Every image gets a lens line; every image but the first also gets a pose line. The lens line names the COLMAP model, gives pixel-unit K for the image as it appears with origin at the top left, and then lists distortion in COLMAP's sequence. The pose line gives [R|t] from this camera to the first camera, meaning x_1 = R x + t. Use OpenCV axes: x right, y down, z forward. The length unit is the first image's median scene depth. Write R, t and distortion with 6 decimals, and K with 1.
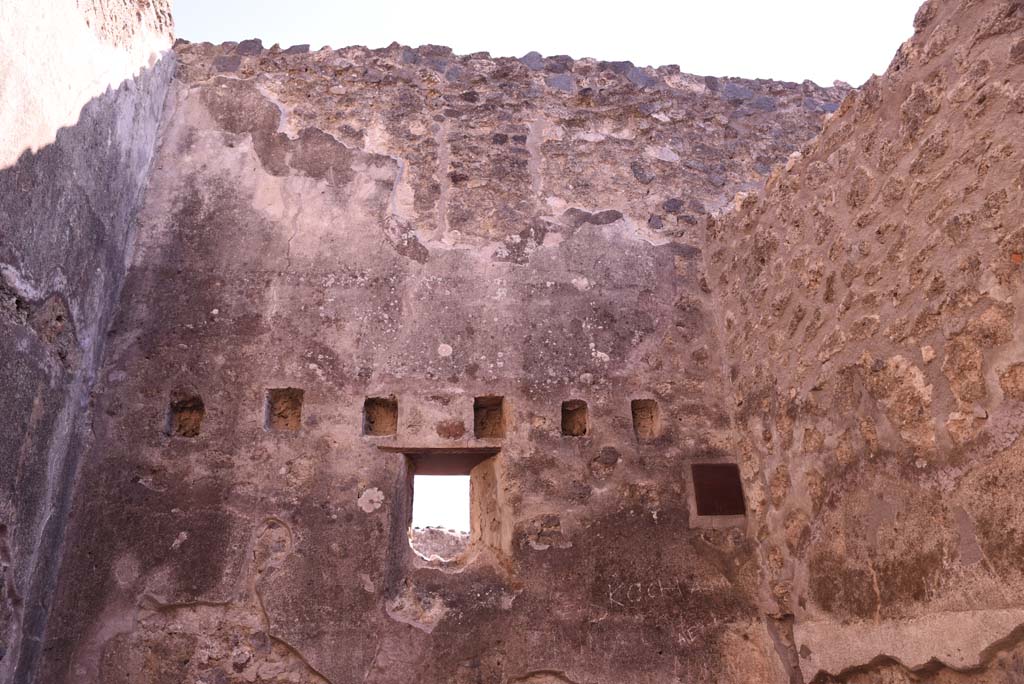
lens RADIAL K [[703.6, 0, 510.8], [0, 703.6, 347.8], [0, 0, 1]] dist [-0.132020, 0.093428]
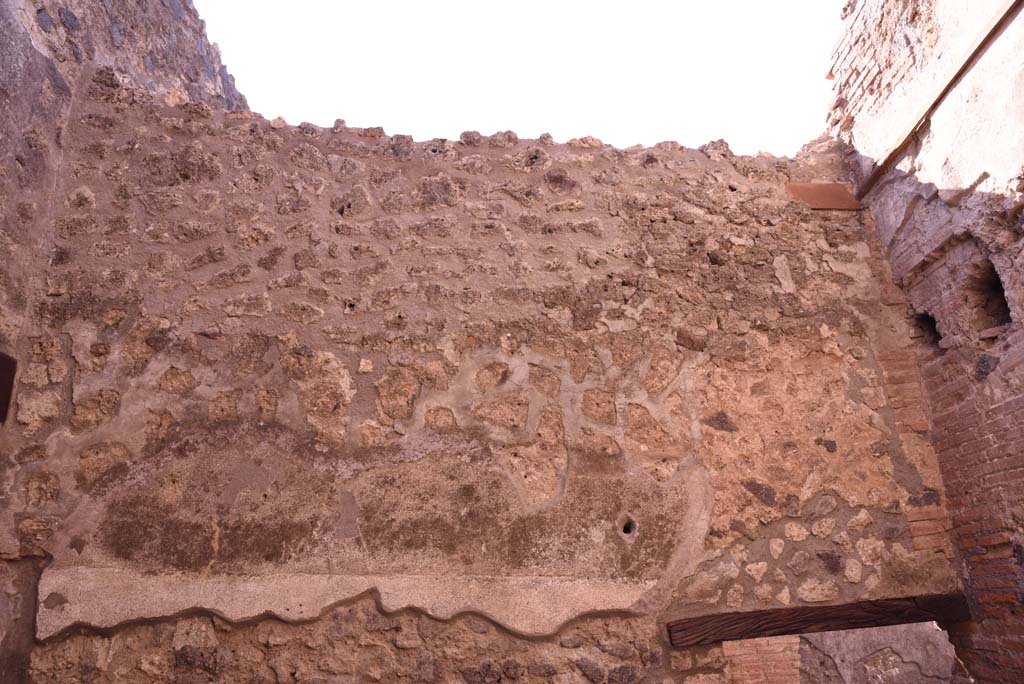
lens RADIAL K [[710.9, 0, 513.4], [0, 710.9, 348.1], [0, 0, 1]] dist [-0.136211, 0.103811]
pose [[0.095295, 0.357974, 0.928856, -0.491805], [-0.401057, 0.867827, -0.293308, 0.225500], [-0.911083, -0.344573, 0.226267, 0.458521]]
